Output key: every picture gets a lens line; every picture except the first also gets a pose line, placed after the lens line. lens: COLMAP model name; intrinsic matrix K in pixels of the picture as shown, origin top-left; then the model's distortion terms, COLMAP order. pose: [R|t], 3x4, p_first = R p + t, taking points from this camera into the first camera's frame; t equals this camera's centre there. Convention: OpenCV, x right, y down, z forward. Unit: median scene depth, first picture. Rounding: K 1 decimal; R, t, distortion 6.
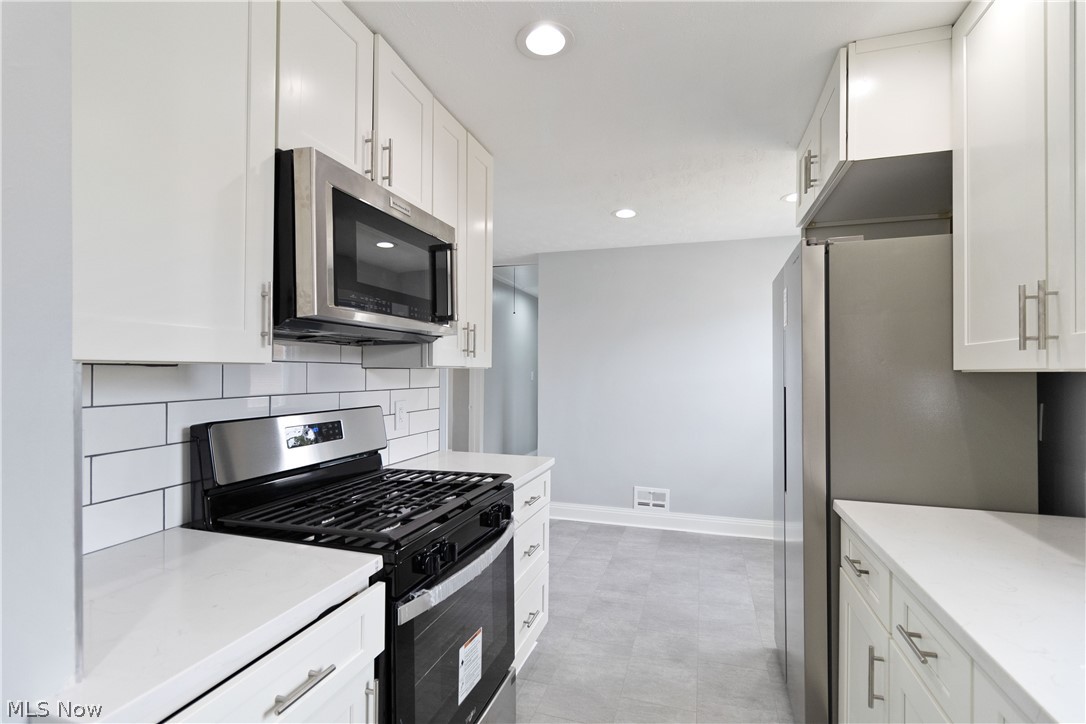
lens RADIAL K [[509.3, 0, 541.3], [0, 509.3, 371.7], [0, 0, 1]] dist [-0.003405, 0.001862]
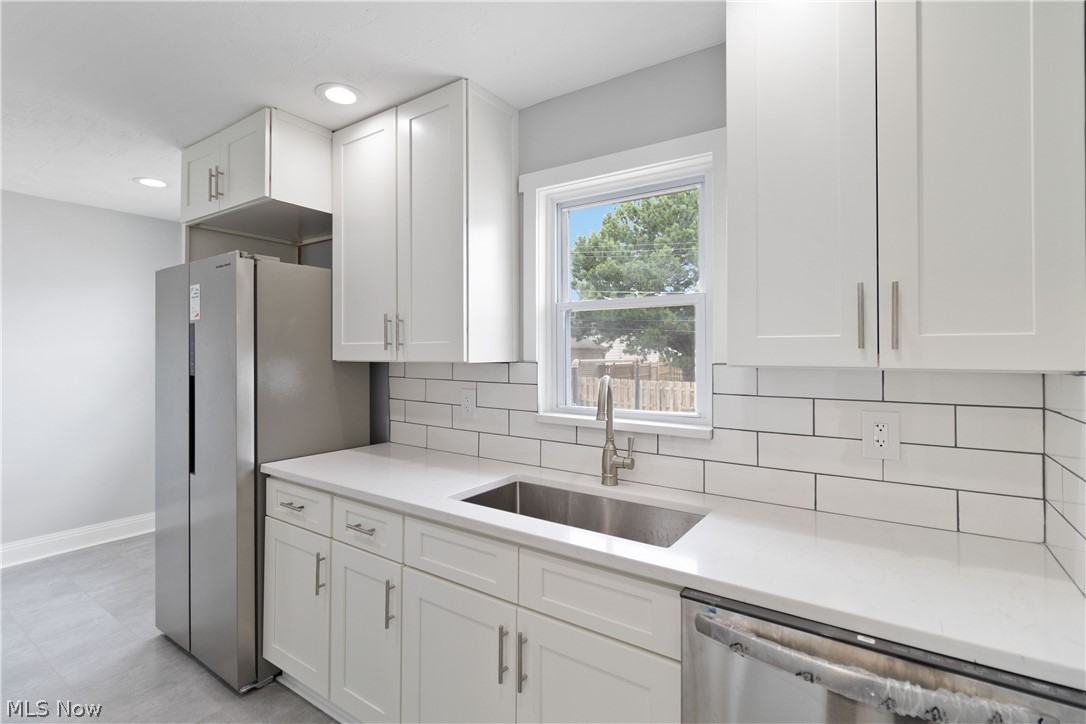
lens RADIAL K [[509.3, 0, 535.9], [0, 509.3, 354.6], [0, 0, 1]] dist [-0.003405, 0.001862]
pose [[0.291861, -0.002919, 0.956456, -0.426548], [0.000449, 0.999996, 0.002914, -0.022783], [-0.956461, -0.000421, 0.291861, -0.014680]]
